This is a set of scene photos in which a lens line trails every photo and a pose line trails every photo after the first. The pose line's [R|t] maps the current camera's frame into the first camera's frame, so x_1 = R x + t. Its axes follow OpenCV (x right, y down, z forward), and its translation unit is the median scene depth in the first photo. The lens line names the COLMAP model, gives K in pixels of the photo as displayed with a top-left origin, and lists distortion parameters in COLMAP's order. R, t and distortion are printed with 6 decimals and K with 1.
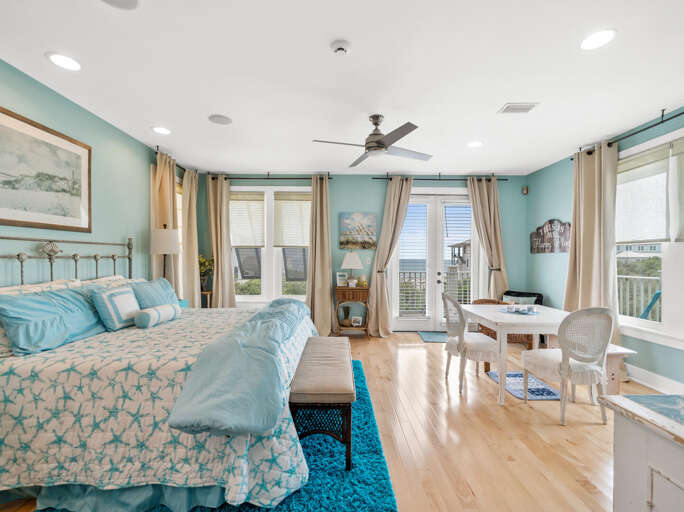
lens RADIAL K [[308.1, 0, 341.6], [0, 308.1, 260.2], [0, 0, 1]] dist [-0.001412, 0.000072]
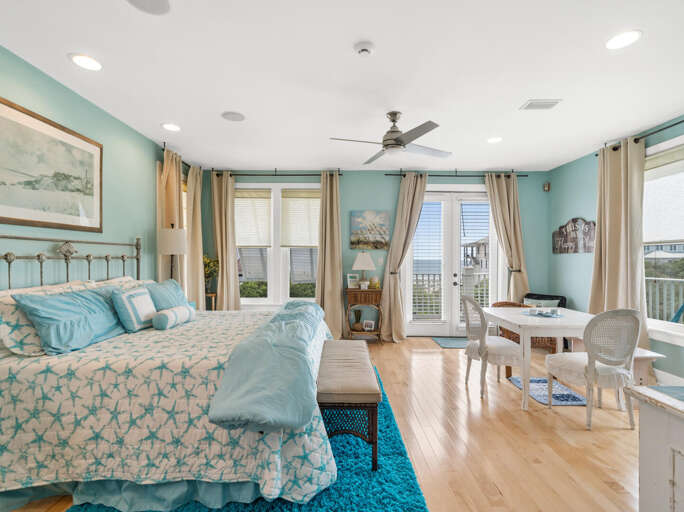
lens RADIAL K [[337.1, 0, 340.2], [0, 337.1, 258.3], [0, 0, 1]] dist [0.001234, -0.000025]
pose [[0.999975, 0.000125, -0.007019, -0.049799], [-0.000179, 0.999971, -0.007626, -0.000215], [0.007018, 0.007627, 0.999946, -0.062635]]
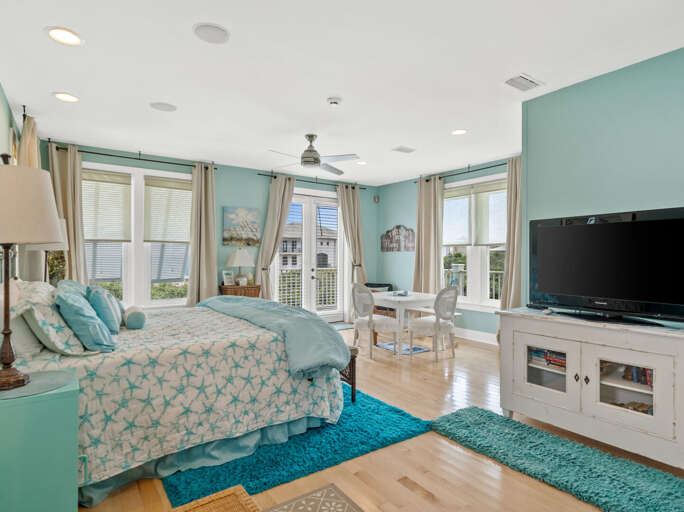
lens RADIAL K [[395.8, 0, 342.0], [0, 395.8, 256.0], [0, 0, 1]] dist [0.003356, 0.000786]
pose [[0.816637, -0.000113, 0.577151, -0.664992], [0.001869, 0.999995, -0.002447, -0.002217], [-0.577148, 0.003077, 0.816634, -0.298257]]
